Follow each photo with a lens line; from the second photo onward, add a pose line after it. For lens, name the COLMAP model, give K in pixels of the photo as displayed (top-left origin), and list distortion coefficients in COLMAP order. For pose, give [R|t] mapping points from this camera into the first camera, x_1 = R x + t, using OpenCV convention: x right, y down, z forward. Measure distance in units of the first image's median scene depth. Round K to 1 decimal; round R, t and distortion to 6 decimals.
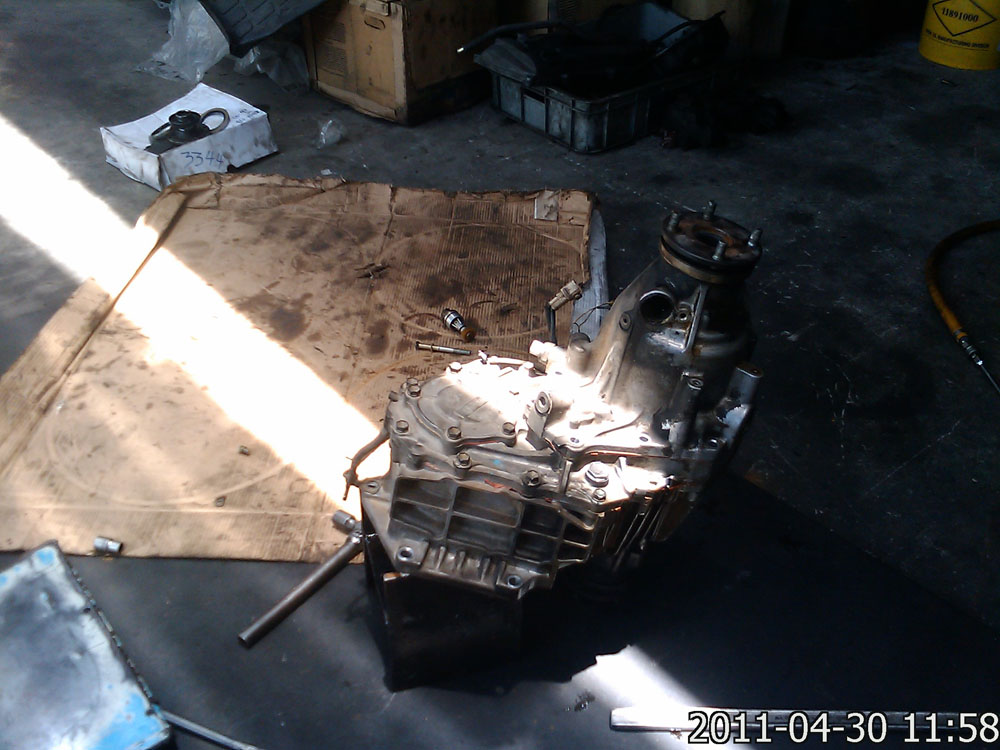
lens RADIAL K [[1194.7, 0, 500.0], [0, 1194.7, 375.0], [0, 0, 1]] dist [-0.100022, -0.003035]
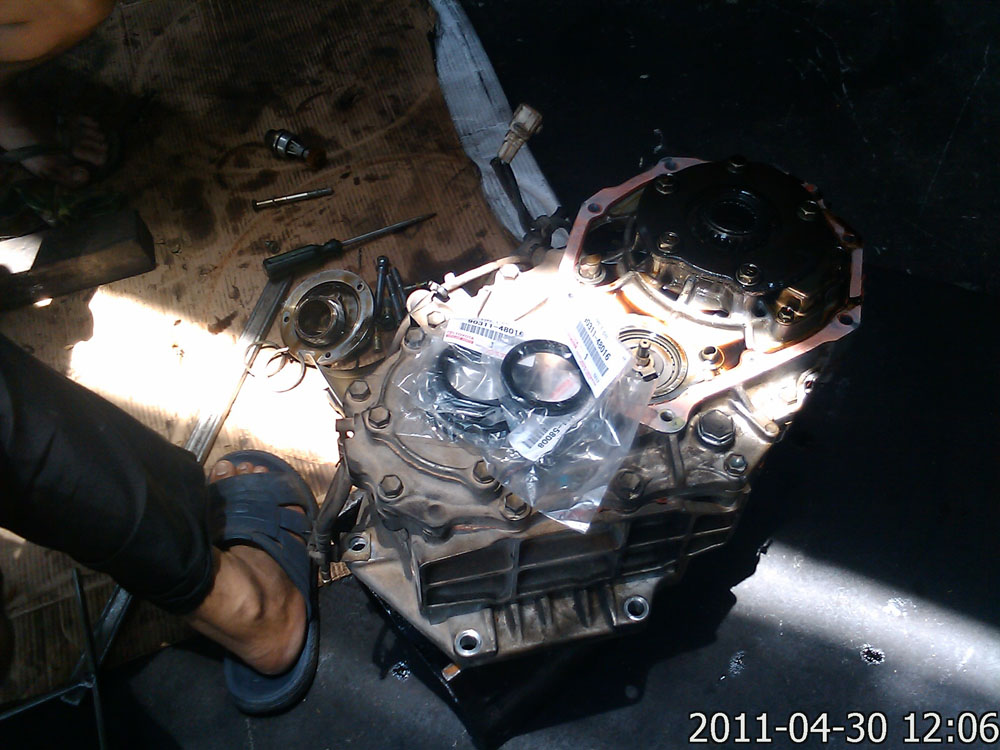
lens RADIAL K [[1194.7, 0, 500.0], [0, 1194.7, 375.0], [0, 0, 1]] dist [-0.100022, -0.003035]
pose [[0.912455, -0.398483, 0.092936, -0.064499], [0.346280, 0.873014, 0.343420, -0.184984], [-0.217982, -0.281173, 0.934572, 0.438952]]
